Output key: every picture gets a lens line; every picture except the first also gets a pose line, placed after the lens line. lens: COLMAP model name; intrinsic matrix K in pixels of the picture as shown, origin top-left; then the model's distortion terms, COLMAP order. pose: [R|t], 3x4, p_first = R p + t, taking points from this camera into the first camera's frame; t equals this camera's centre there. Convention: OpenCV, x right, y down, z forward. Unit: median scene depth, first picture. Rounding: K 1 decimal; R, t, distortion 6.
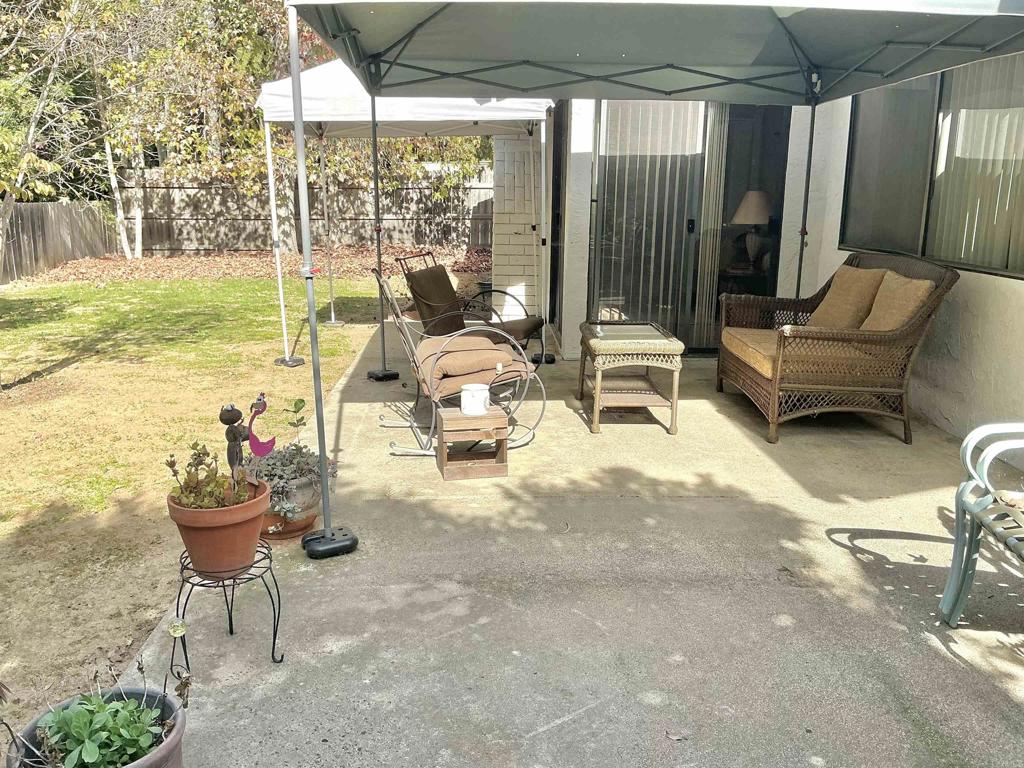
lens RADIAL K [[843.8, 0, 514.4], [0, 843.8, 385.5], [0, 0, 1]] dist [0.108453, -0.210289]
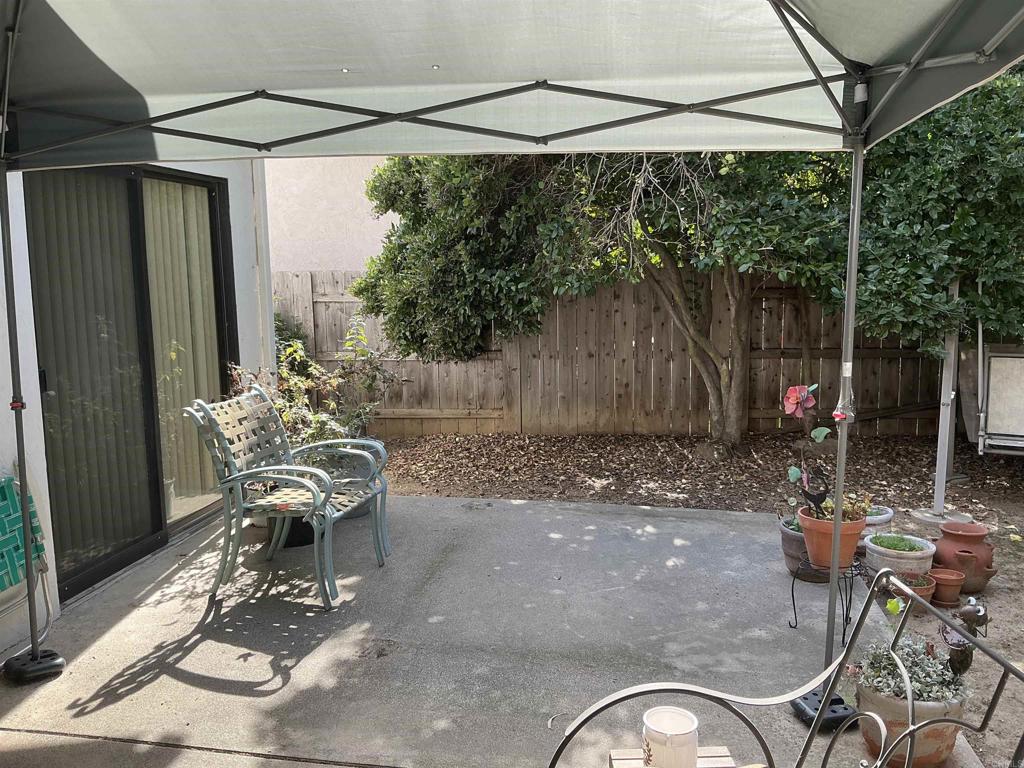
lens RADIAL K [[843.8, 0, 516.0], [0, 843.8, 378.4], [0, 0, 1]] dist [0.108453, -0.210289]
pose [[-0.980776, -0.027837, 0.193140, -0.044386], [0.041482, 0.937407, 0.345756, -0.354484], [-0.190676, 0.347121, -0.918232, 1.316011]]
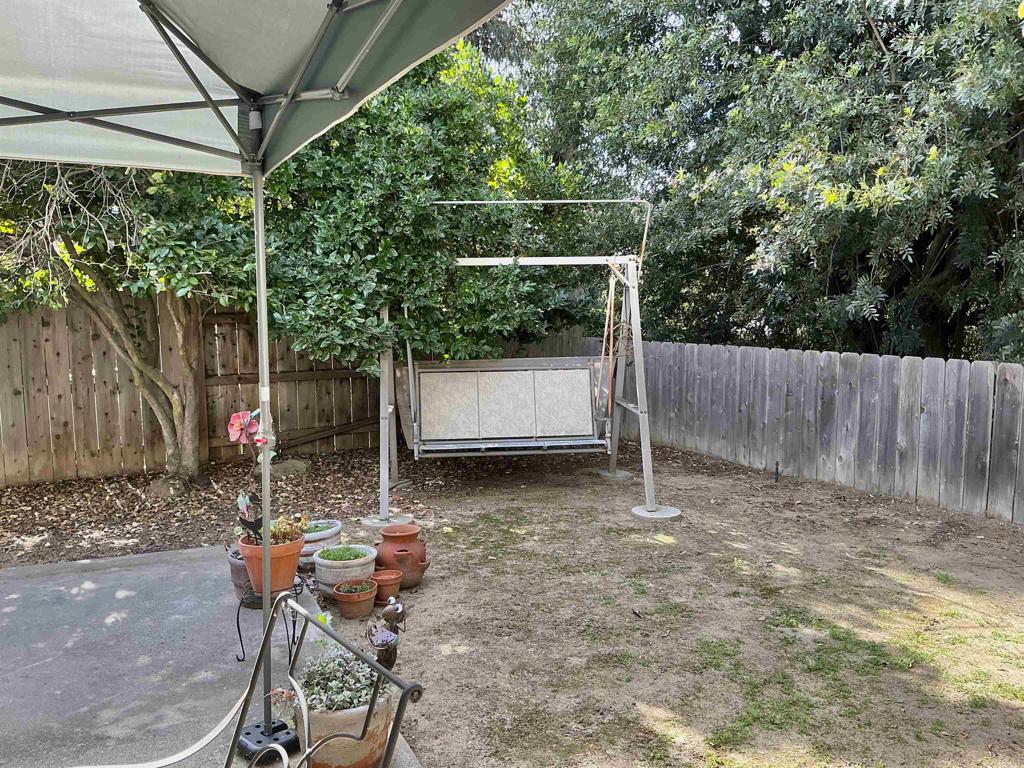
lens RADIAL K [[843.8, 0, 506.5], [0, 843.8, 380.0], [0, 0, 1]] dist [0.108453, -0.210289]
pose [[-0.923336, 0.033781, -0.382503, -0.086174], [-0.091595, 0.947993, 0.304827, -0.351516], [0.372908, 0.316493, -0.872223, 1.302569]]
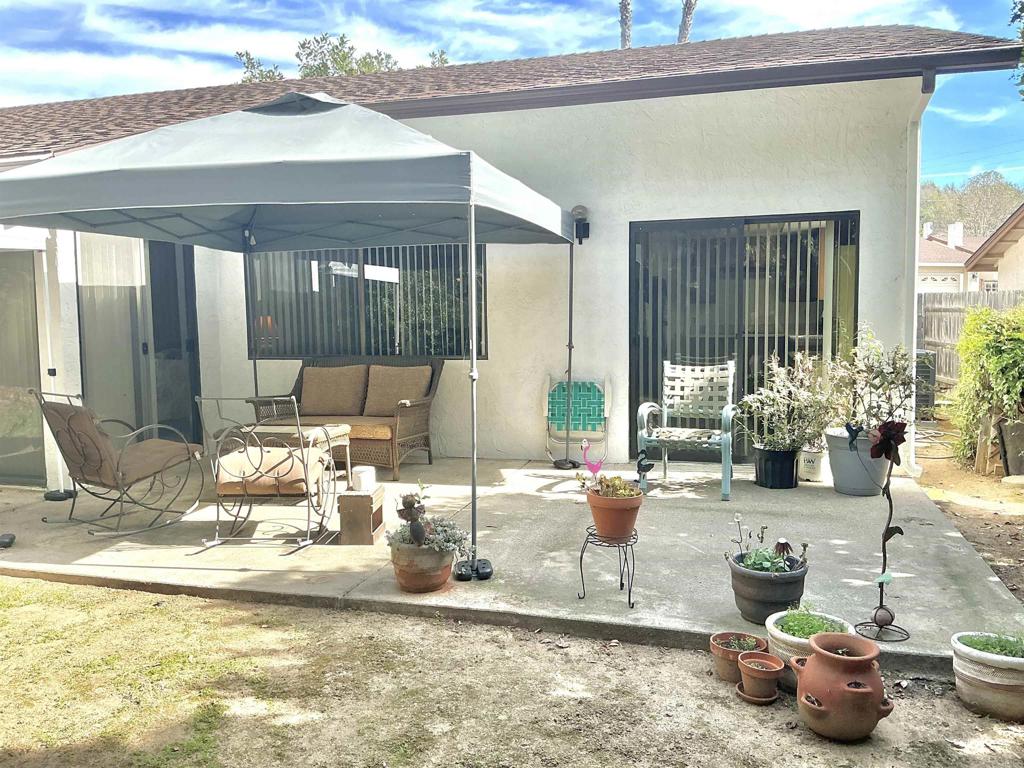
lens RADIAL K [[843.8, 0, 509.1], [0, 843.8, 383.7], [0, 0, 1]] dist [0.108453, -0.210289]
pose [[0.301654, -0.096365, 0.948535, -1.086295], [0.229206, 0.973032, 0.025961, -0.096605], [-0.925456, 0.209579, 0.315606, 0.334405]]
